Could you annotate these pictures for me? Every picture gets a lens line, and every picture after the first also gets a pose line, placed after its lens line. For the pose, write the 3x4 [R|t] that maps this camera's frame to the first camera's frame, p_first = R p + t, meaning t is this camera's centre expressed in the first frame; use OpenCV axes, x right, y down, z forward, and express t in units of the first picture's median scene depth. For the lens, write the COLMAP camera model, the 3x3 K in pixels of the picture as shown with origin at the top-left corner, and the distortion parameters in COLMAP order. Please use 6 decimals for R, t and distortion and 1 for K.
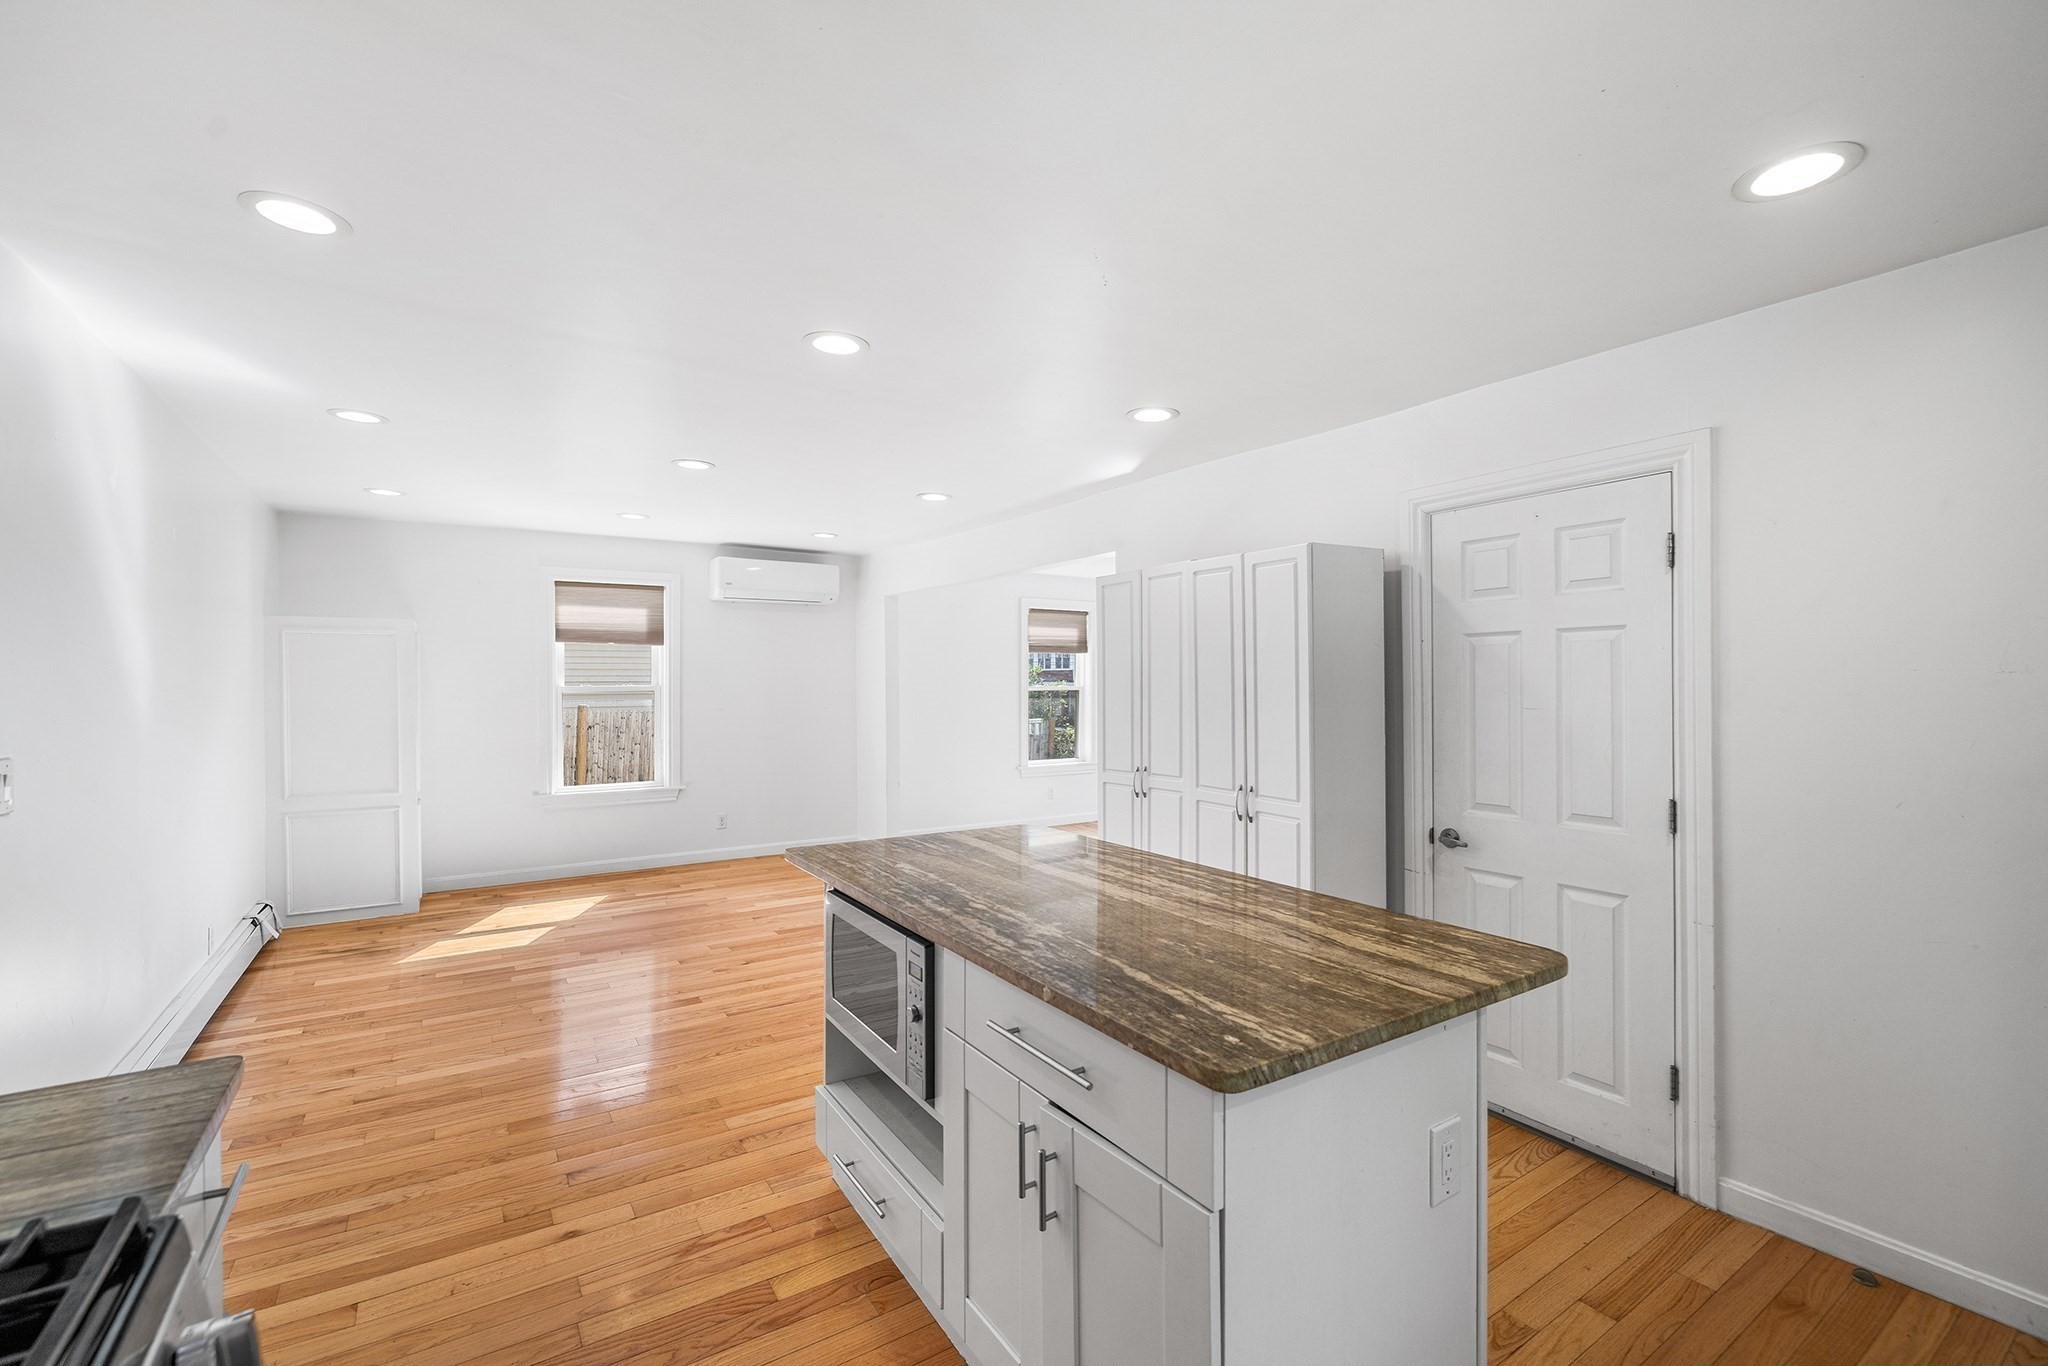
lens RADIAL K [[866.0, 0, 1015.8], [0, 866.0, 691.4], [0, 0, 1]] dist [0.000064, -0.000376]
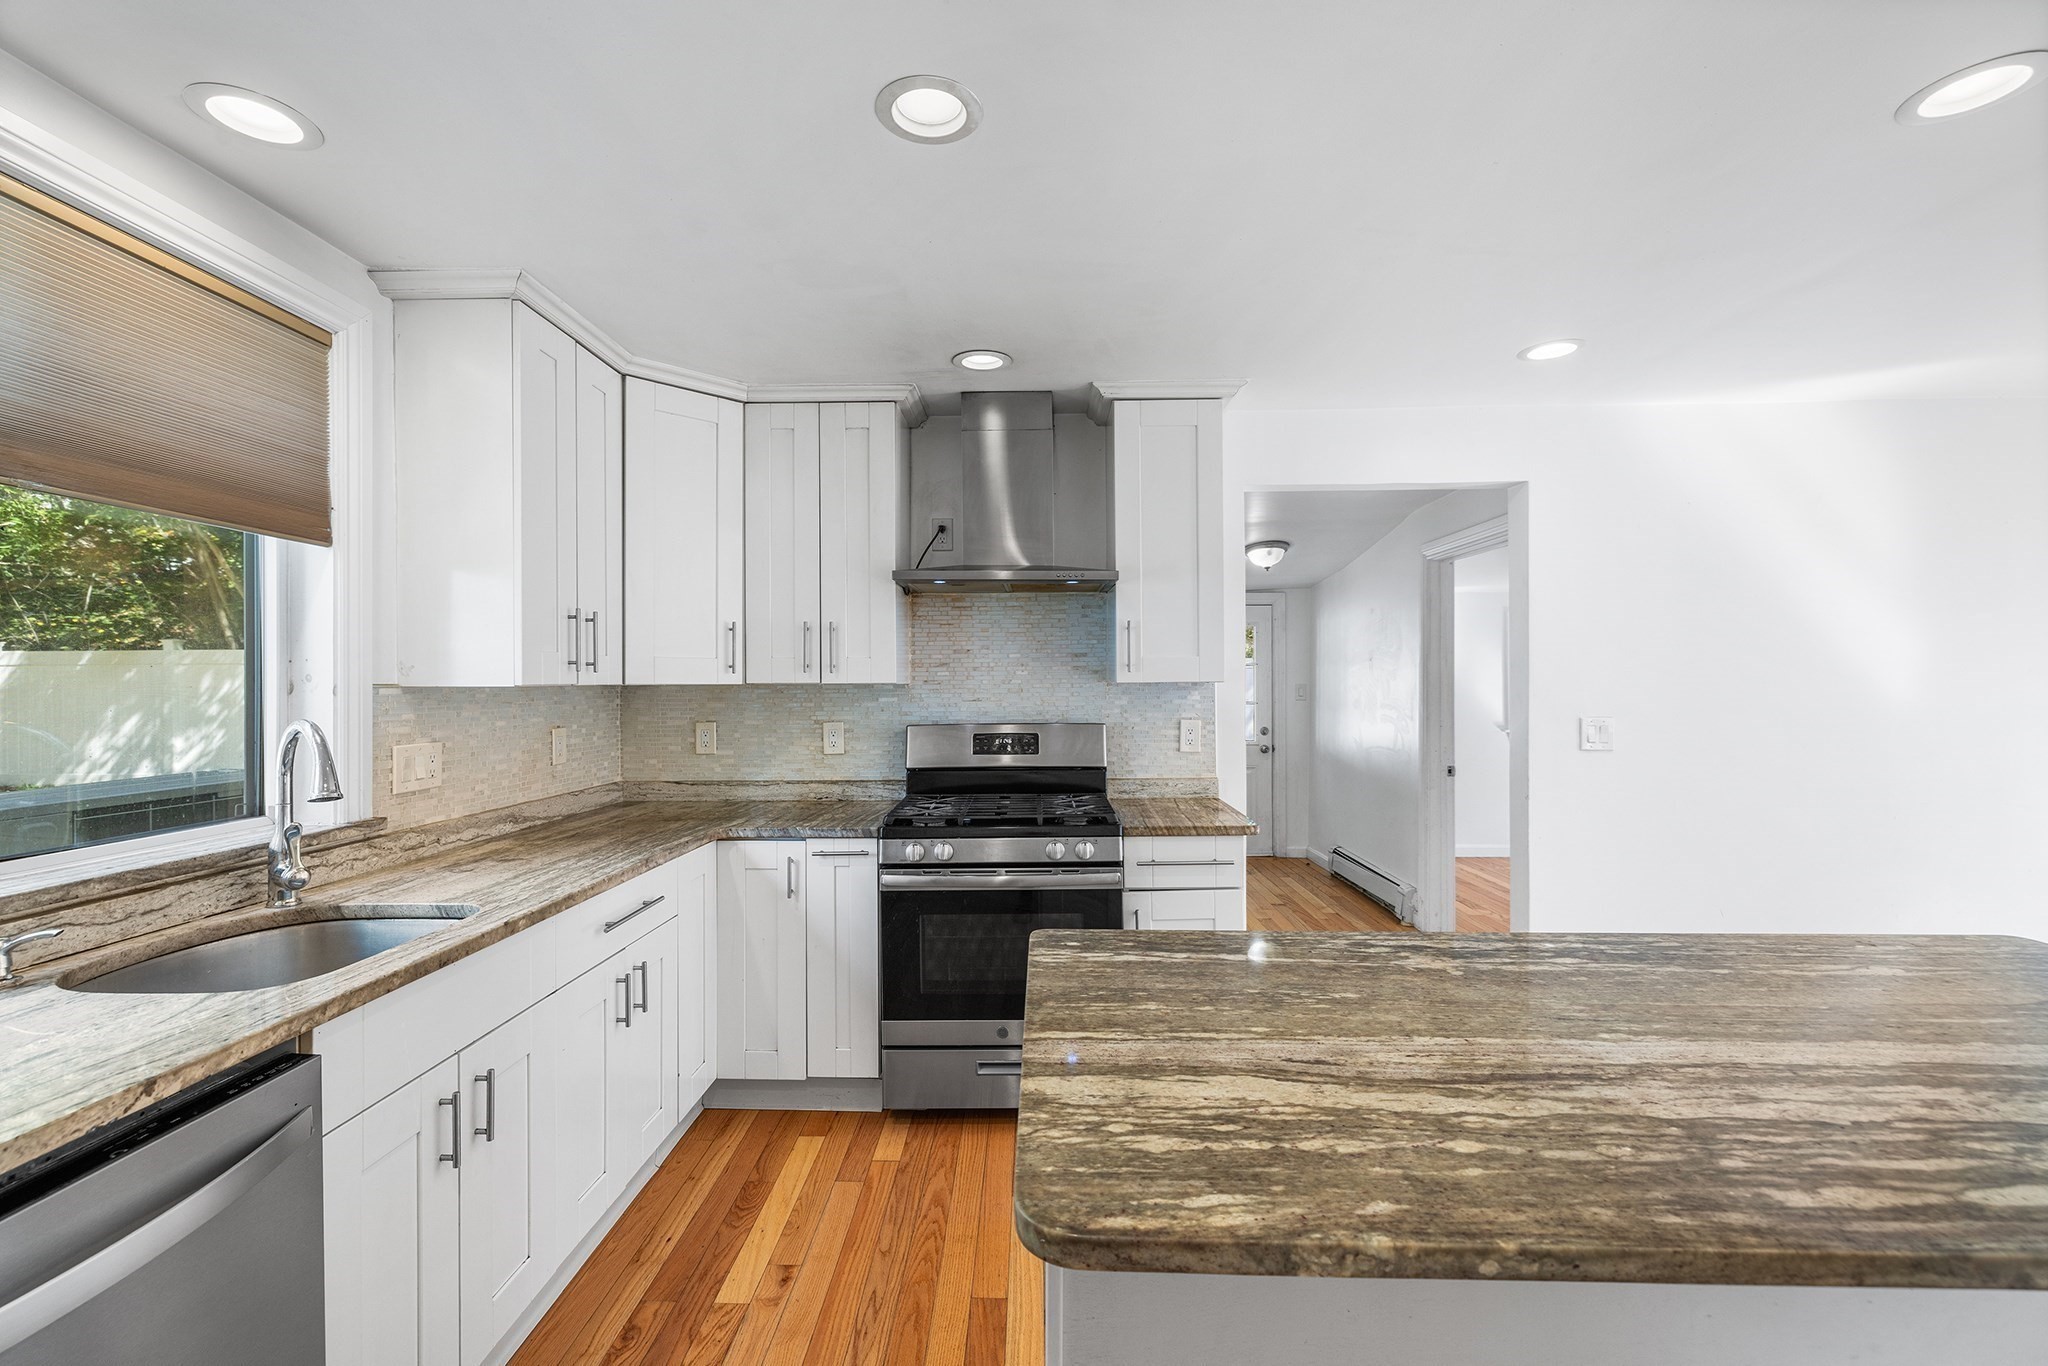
lens RADIAL K [[866.0, 0, 1016.7], [0, 866.0, 683.8], [0, 0, 1]] dist [0.000064, -0.000376]
pose [[-0.563994, 0.008372, -0.825736, 1.076633], [-0.000125, 0.999948, 0.010223, 0.001110], [0.825779, 0.005869, -0.563963, 1.313445]]
